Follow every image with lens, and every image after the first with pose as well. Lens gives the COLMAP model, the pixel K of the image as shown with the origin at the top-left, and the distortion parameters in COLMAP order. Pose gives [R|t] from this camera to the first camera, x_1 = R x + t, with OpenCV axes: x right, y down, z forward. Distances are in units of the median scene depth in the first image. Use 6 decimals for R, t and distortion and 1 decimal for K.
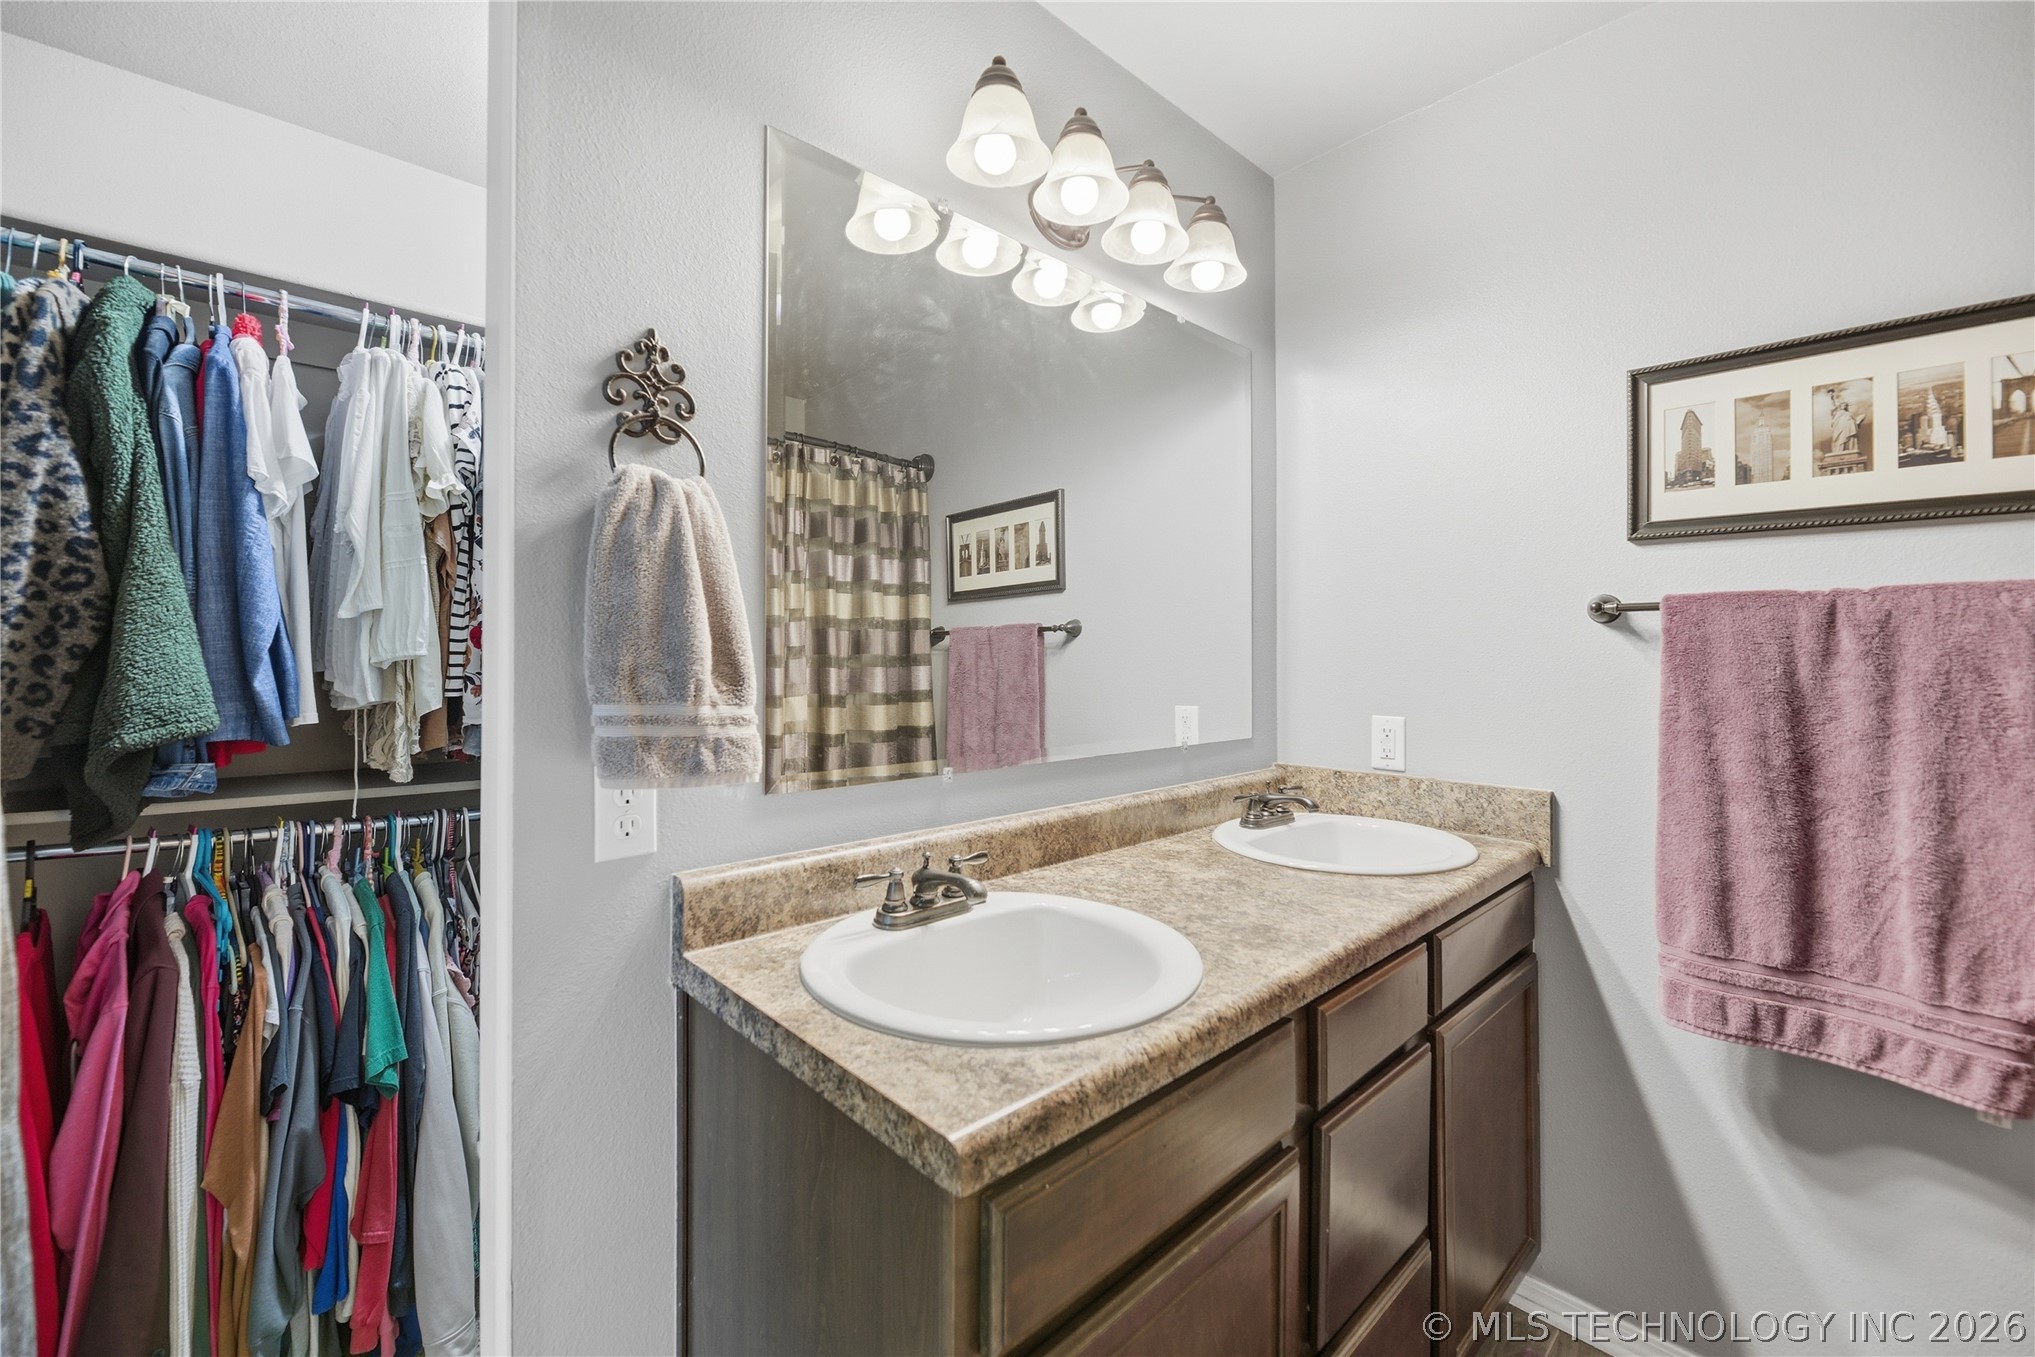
lens RADIAL K [[838.2, 0, 1014.0], [0, 838.2, 678.8], [0, 0, 1]] dist [-0.001623, -0.002316]
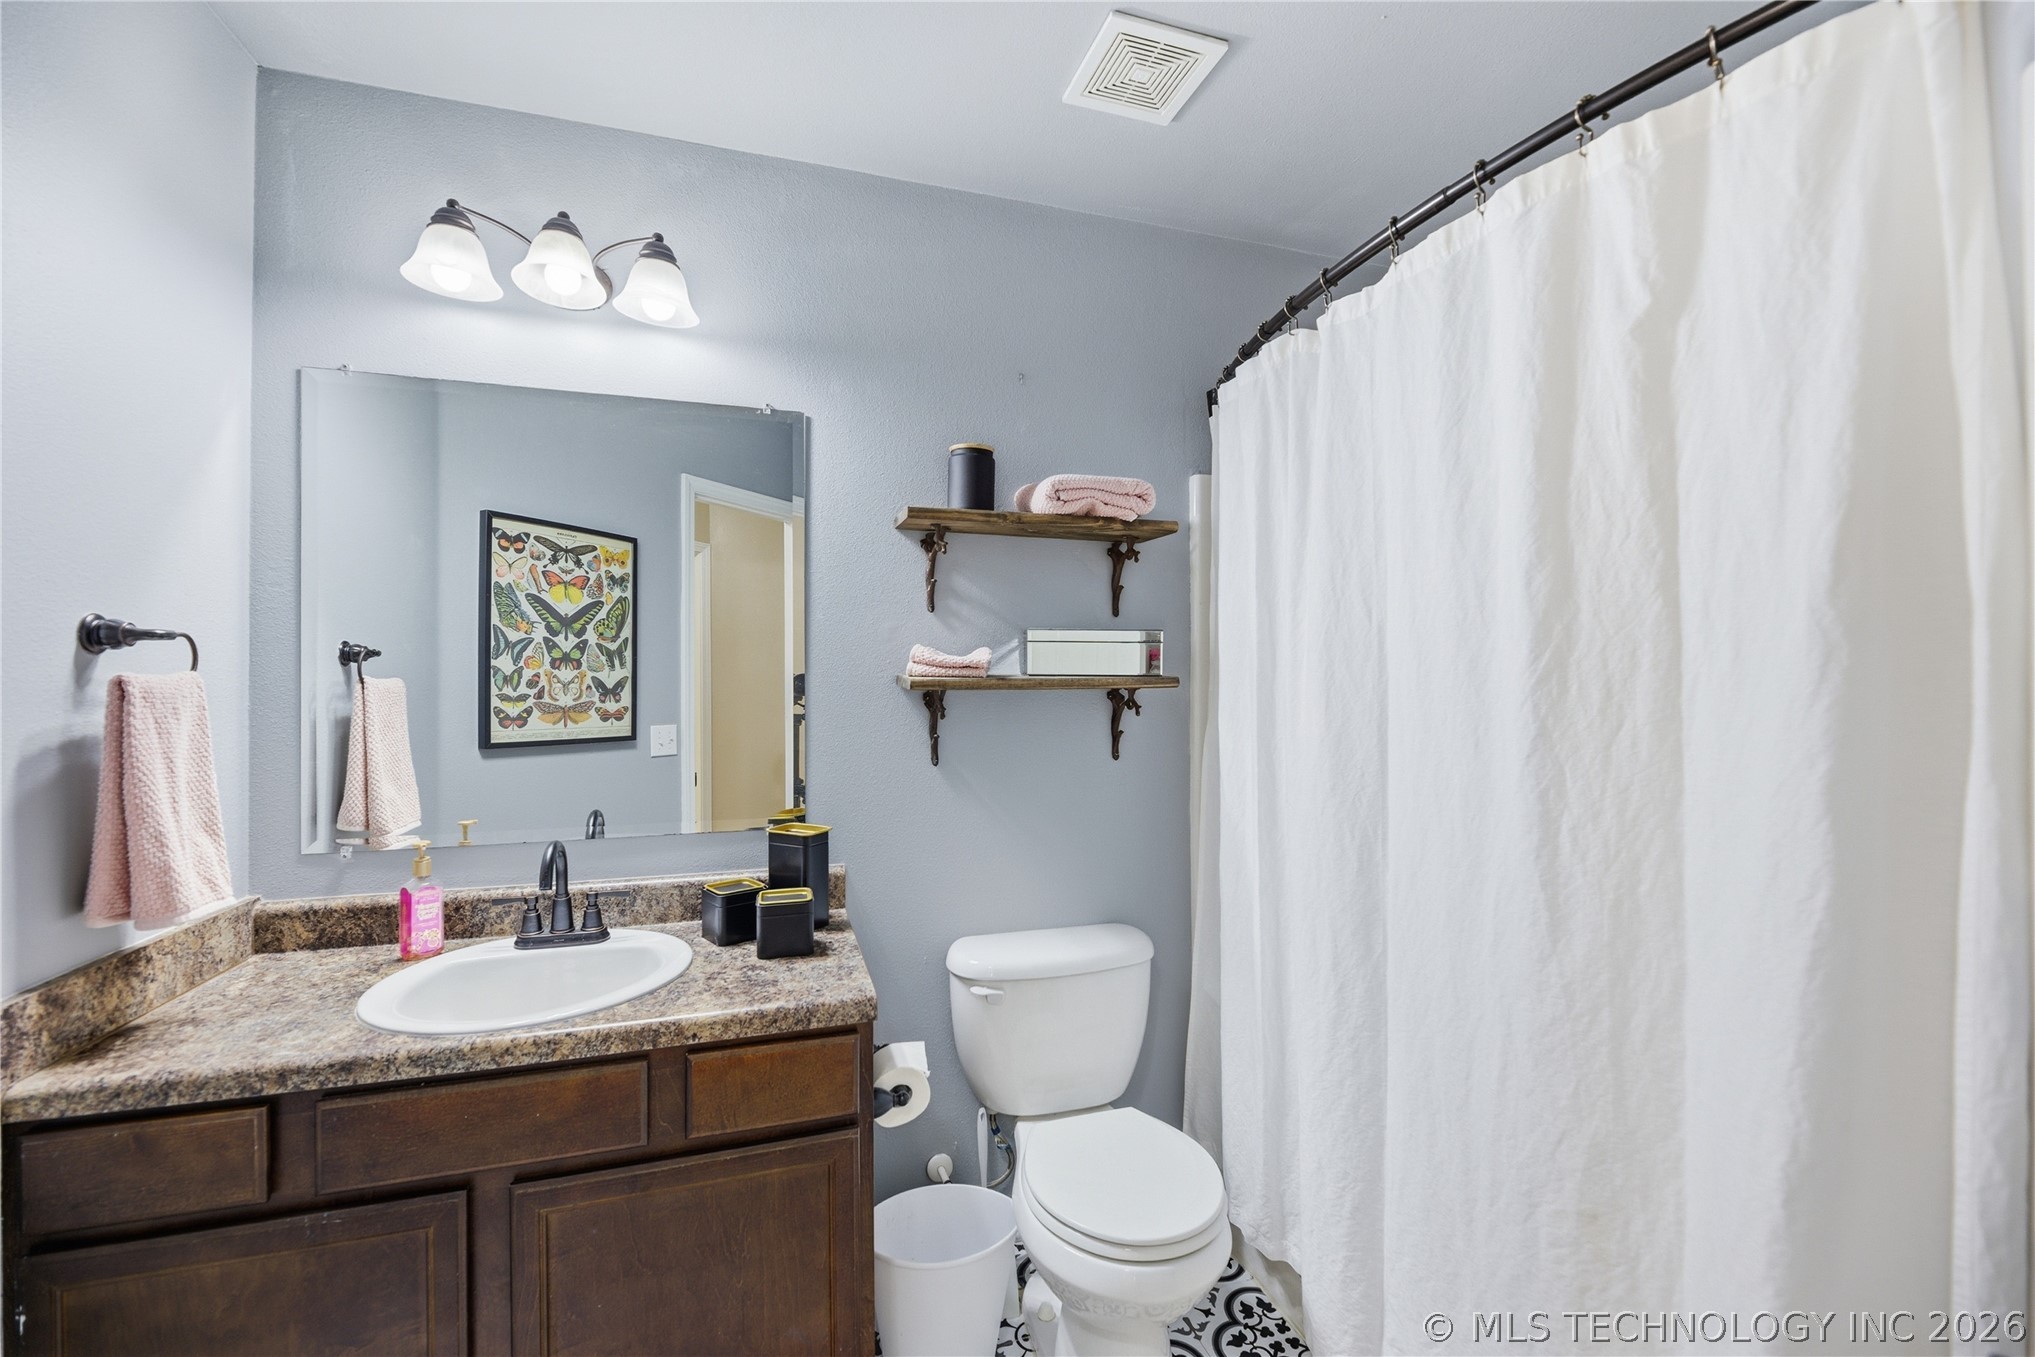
lens RADIAL K [[838.2, 0, 1014.0], [0, 838.2, 678.8], [0, 0, 1]] dist [-0.001623, -0.002316]
pose [[0.907575, 0.000185, -0.419889, 1.683296], [-0.003000, 0.999977, -0.006042, -0.222525], [0.419878, 0.006743, 0.907555, 0.007403]]
